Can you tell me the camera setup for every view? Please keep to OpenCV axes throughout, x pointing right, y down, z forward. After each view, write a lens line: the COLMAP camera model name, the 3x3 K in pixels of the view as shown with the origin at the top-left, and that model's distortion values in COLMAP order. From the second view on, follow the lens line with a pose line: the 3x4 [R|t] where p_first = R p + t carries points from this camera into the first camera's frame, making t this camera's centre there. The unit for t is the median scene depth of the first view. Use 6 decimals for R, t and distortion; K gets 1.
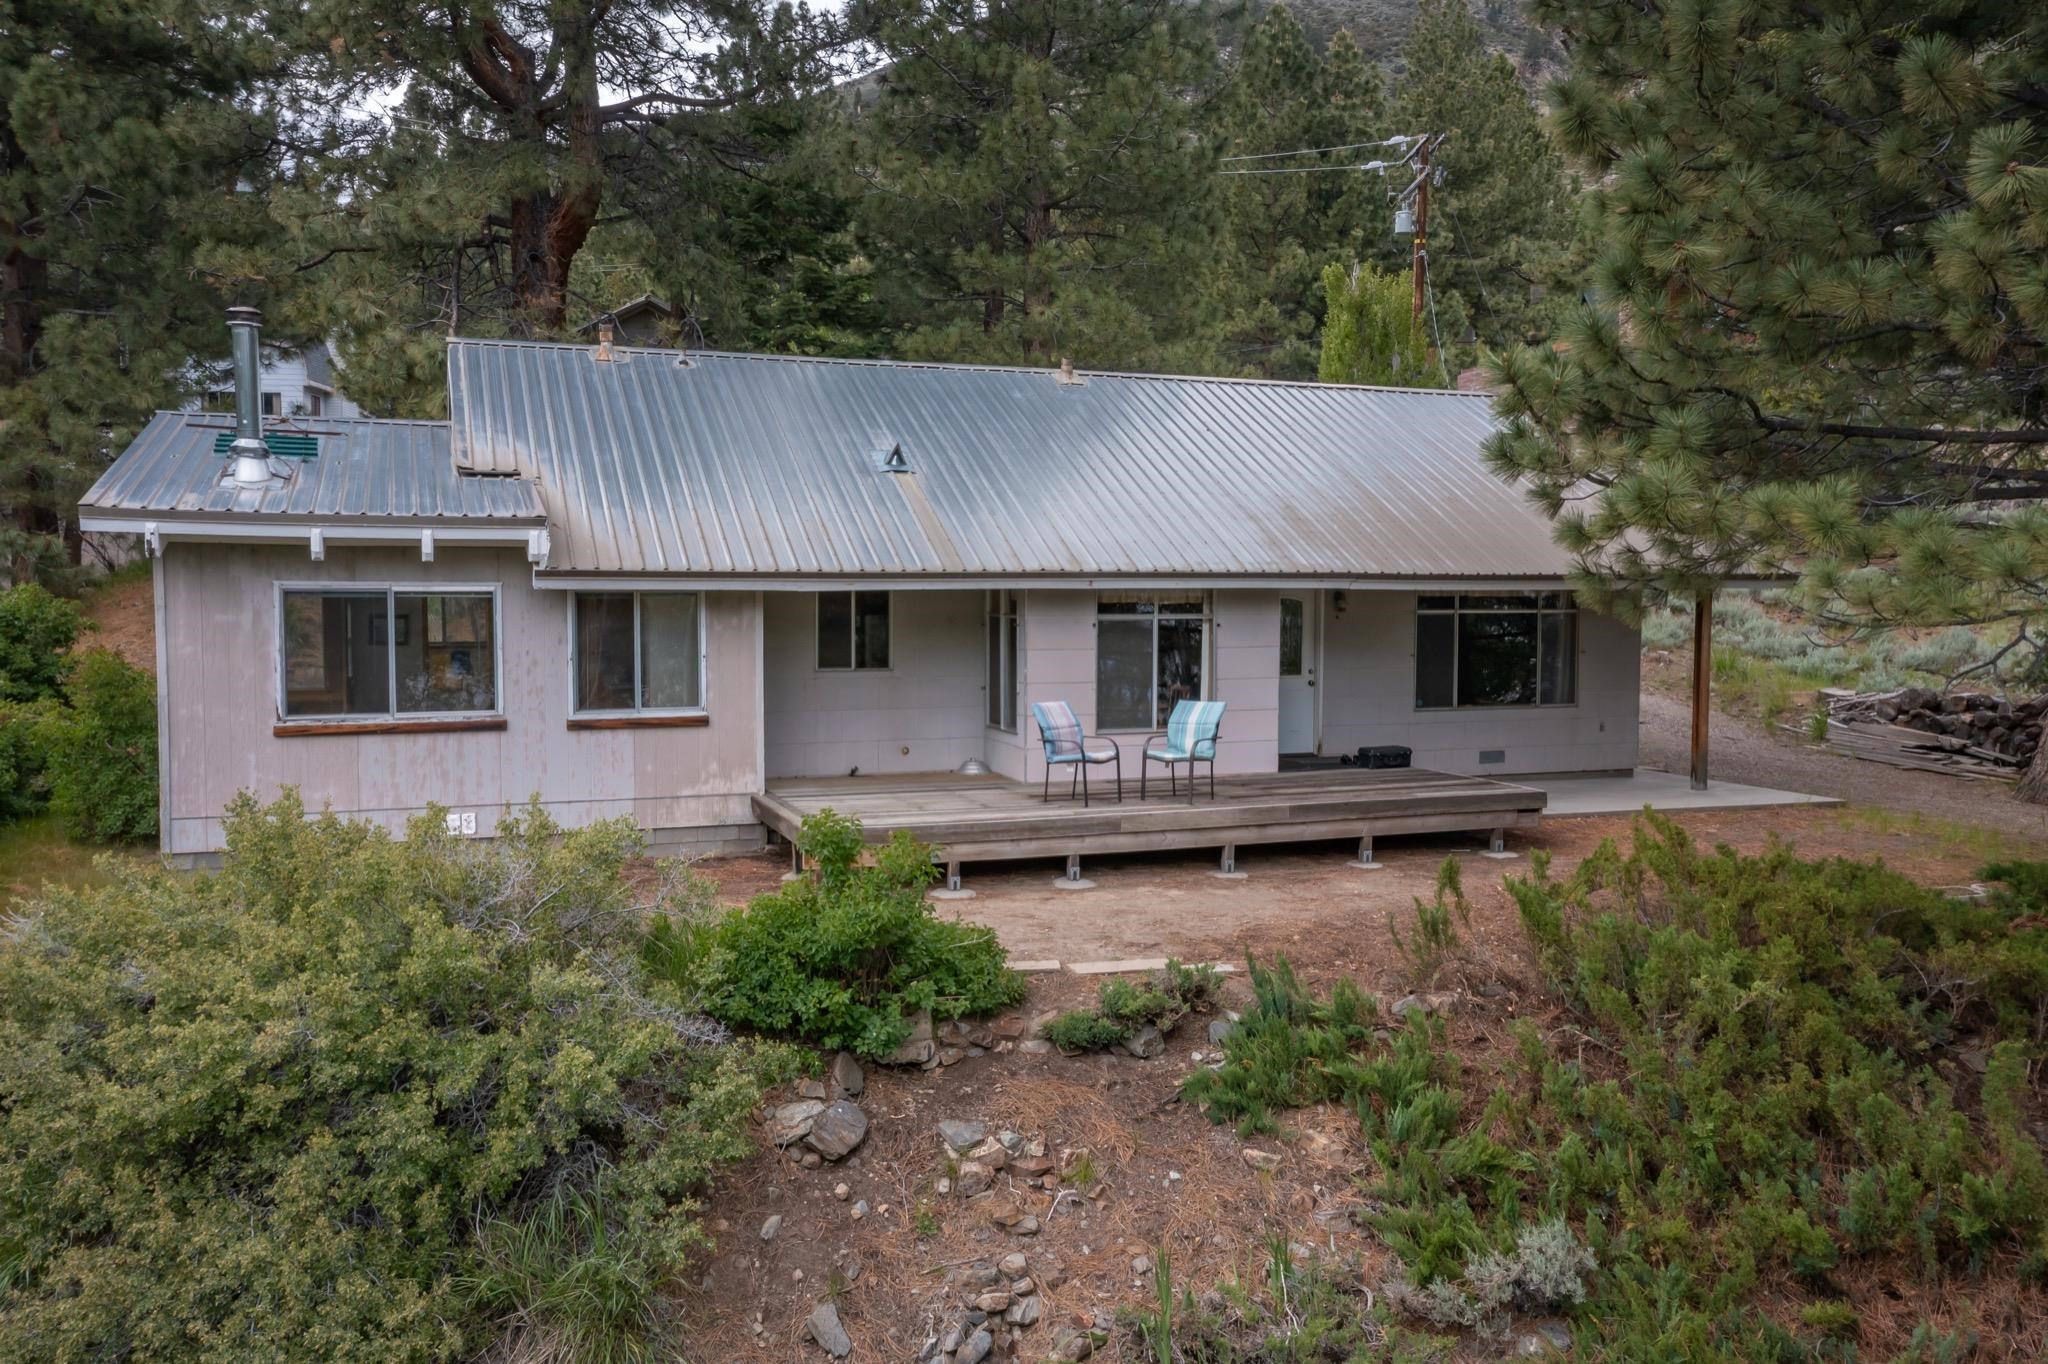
lens RADIAL K [[1634.8, 0, 1024.0], [0, 1634.8, 682.0], [0, 0, 1]] dist [0.024312, 0.009491]
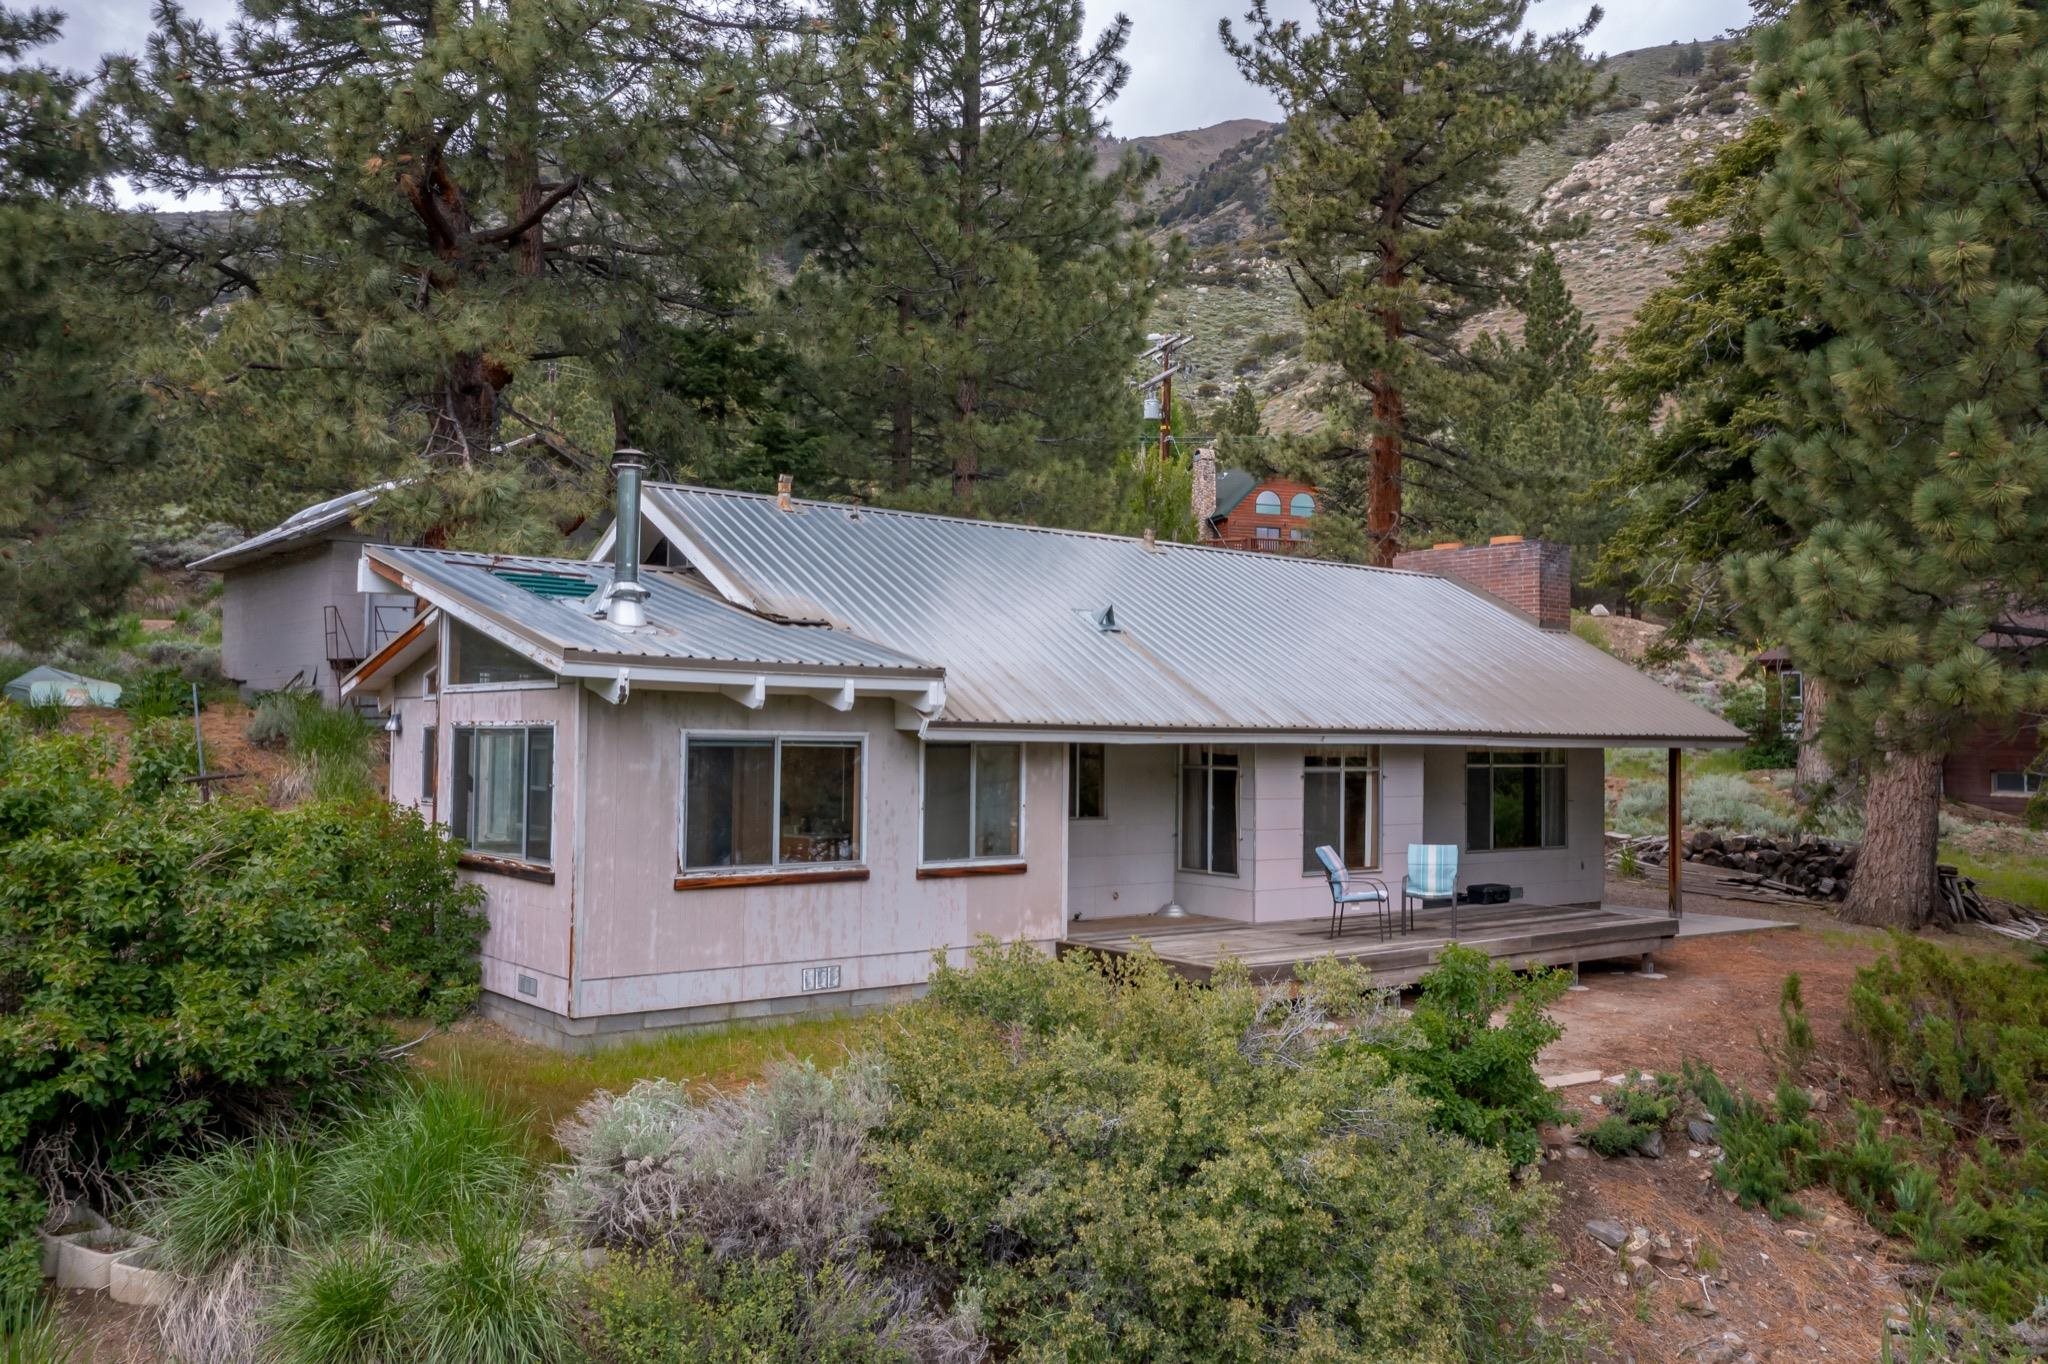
lens RADIAL K [[1634.8, 0, 1024.0], [0, 1634.8, 682.0], [0, 0, 1]] dist [0.024312, 0.009491]
pose [[0.950895, 0.021090, 0.308794, -0.516461], [0.007399, 0.995842, -0.090799, 0.000385], [-0.309425, 0.088625, 0.946785, 0.016379]]
